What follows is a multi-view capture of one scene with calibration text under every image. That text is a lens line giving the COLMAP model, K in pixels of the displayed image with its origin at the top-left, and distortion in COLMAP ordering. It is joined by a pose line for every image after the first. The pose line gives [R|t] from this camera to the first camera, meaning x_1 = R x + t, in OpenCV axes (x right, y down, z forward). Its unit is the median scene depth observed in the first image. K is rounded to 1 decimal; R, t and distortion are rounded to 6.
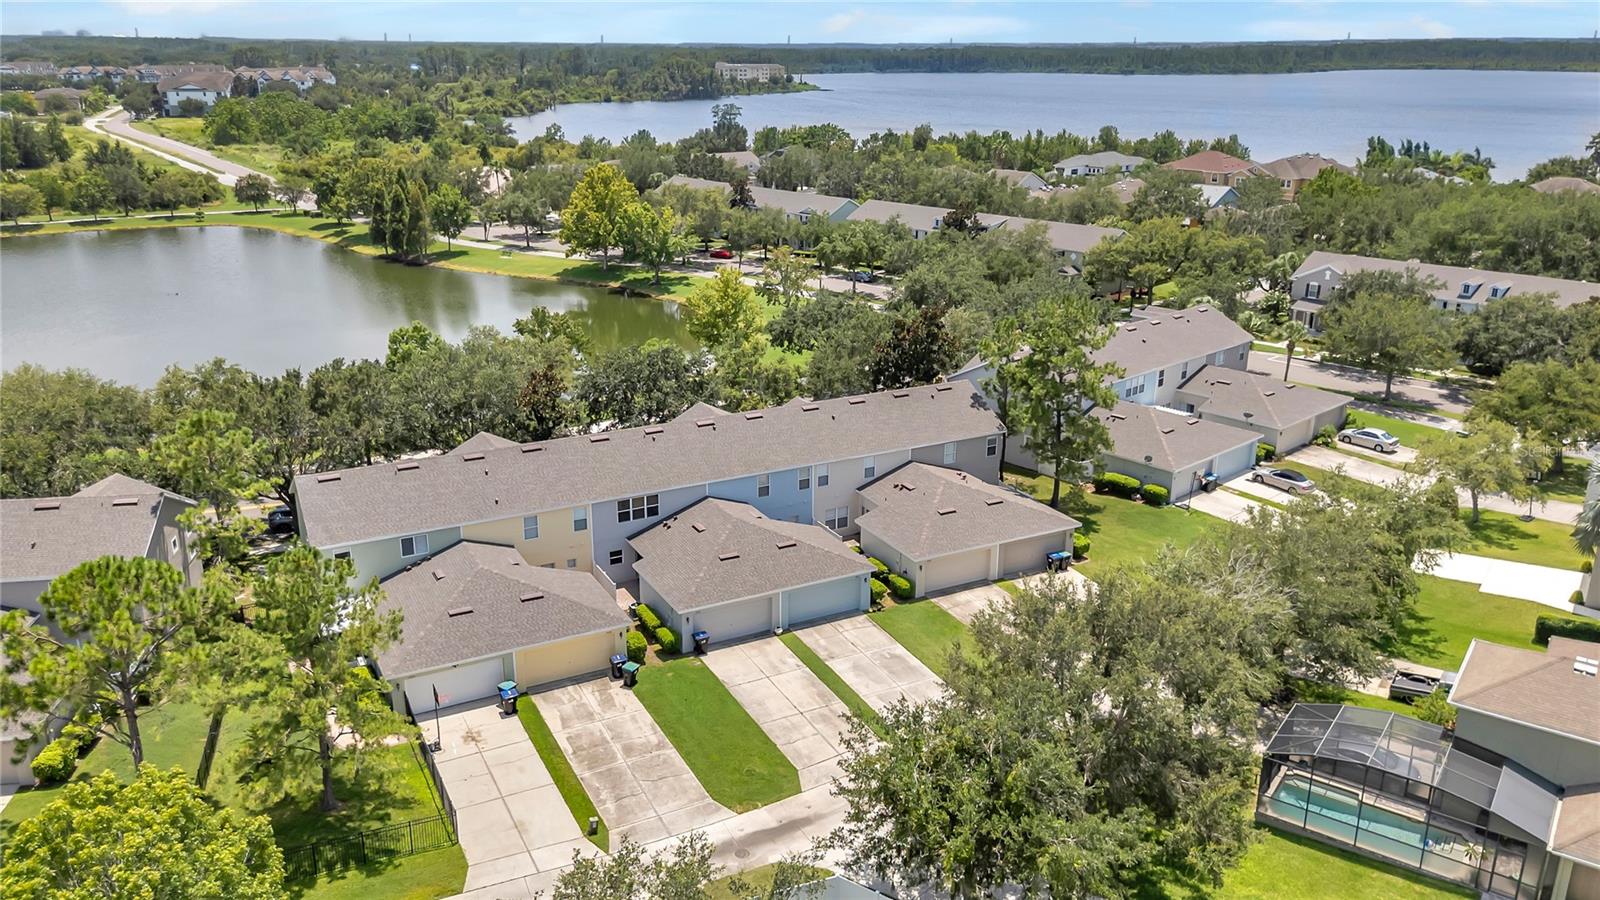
lens RADIAL K [[1219.0, 0, 800.0], [0, 1219.0, 450.0], [0, 0, 1]] dist [0.074024, -0.026414]
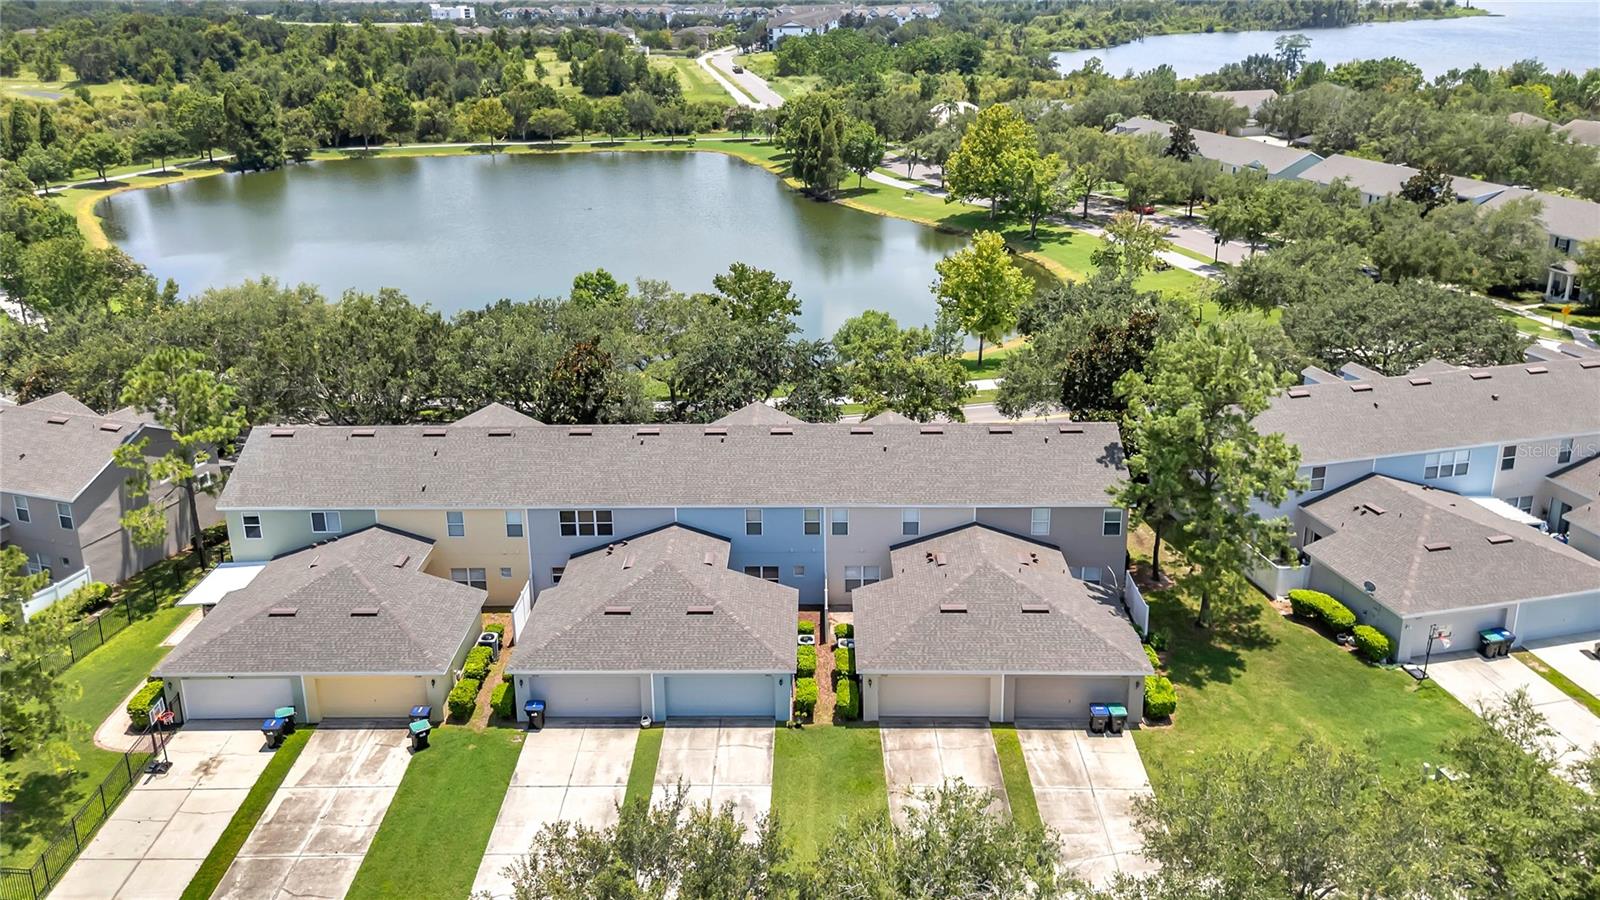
lens RADIAL K [[1210.8, 0, 801.2], [0, 1210.8, 368.6], [0, 0, 1]] dist [0.076184, -0.029980]
pose [[0.872800, 0.133434, -0.469485, 0.149101], [-0.137136, 0.990198, 0.026483, -0.039678], [0.468417, 0.041269, 0.882543, 0.133754]]
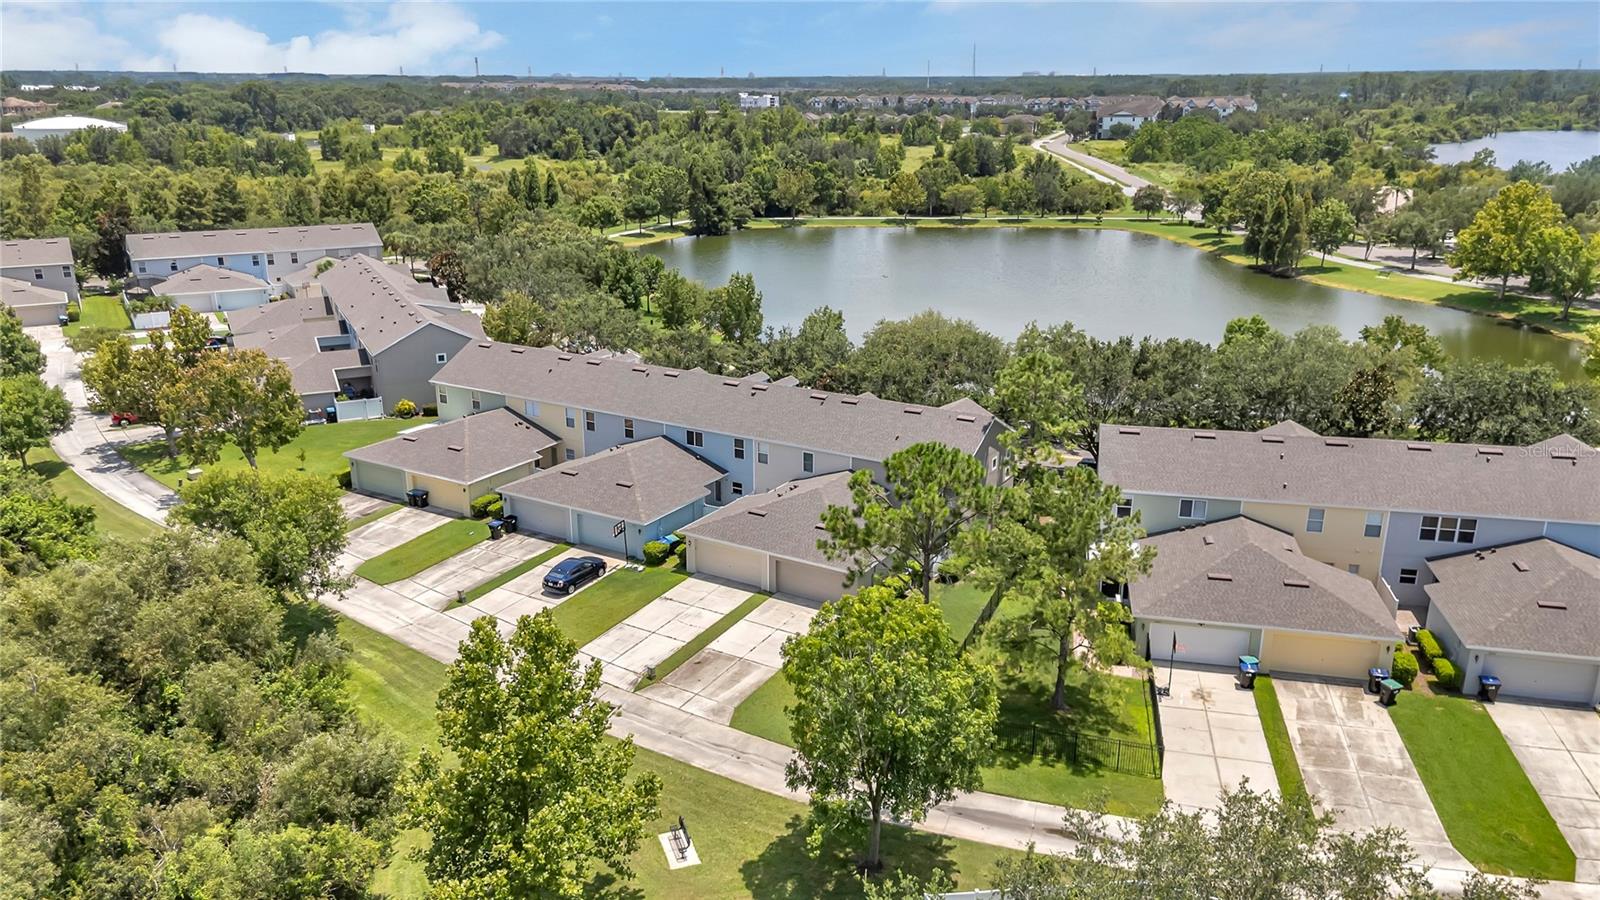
lens RADIAL K [[1201.8, 0, 800.0], [0, 1201.8, 450.0], [0, 0, 1]] dist [0.075078, -0.028667]
pose [[0.767490, 0.185221, -0.613720, 0.017516], [-0.198282, 0.978993, 0.047497, 0.017012], [0.609625, 0.085236, 0.788094, -0.001871]]
